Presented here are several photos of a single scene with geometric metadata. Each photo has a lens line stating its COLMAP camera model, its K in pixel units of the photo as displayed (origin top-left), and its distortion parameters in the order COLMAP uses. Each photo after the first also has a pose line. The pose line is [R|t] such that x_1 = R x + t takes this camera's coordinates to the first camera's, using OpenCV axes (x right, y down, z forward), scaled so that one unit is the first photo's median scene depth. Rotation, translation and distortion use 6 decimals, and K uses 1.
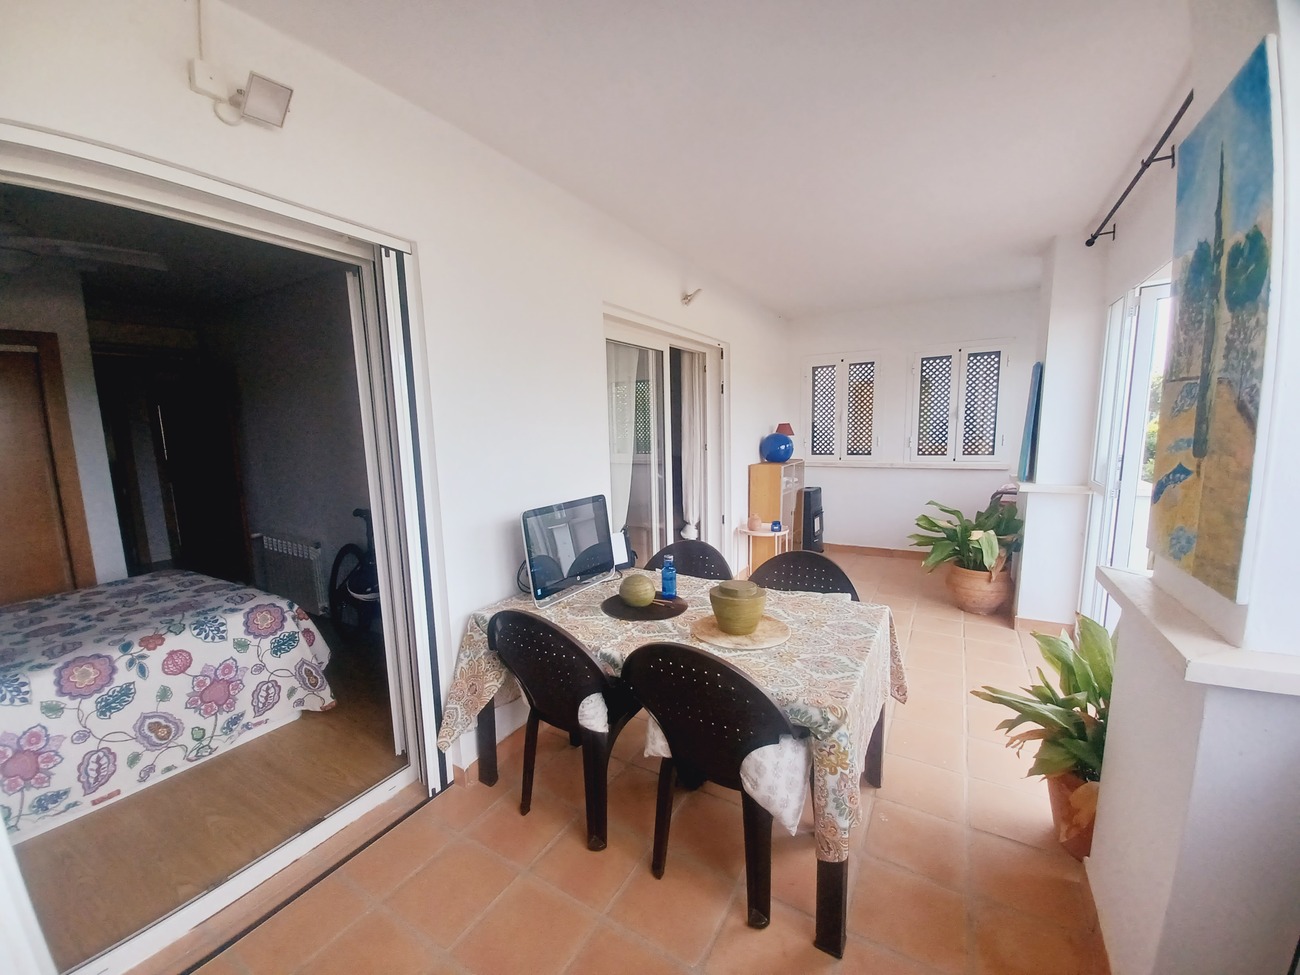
lens RADIAL K [[516.5, 0, 650.0], [0, 516.5, 497.1], [0, 0, 1]] dist [0.012302, -0.015519]
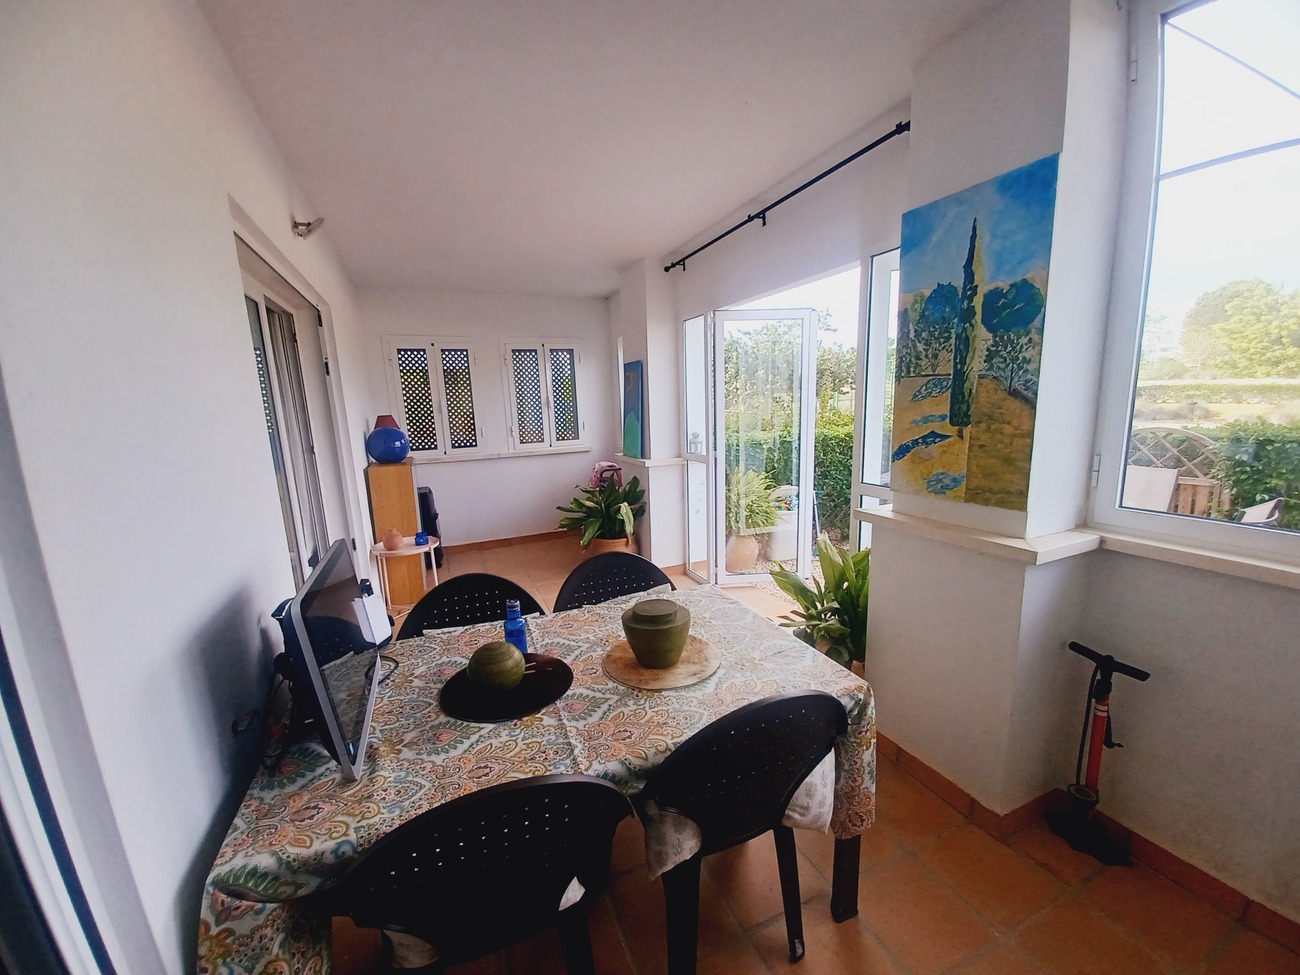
lens RADIAL K [[511.1, 0, 644.3], [0, 511.1, 497.4], [0, 0, 1]] dist [0.009251, -0.012484]
pose [[0.587168, -0.143118, 0.796713, -0.278799], [0.130286, 0.988123, 0.081482, -0.042432], [-0.798911, 0.055957, 0.598840, 0.311753]]
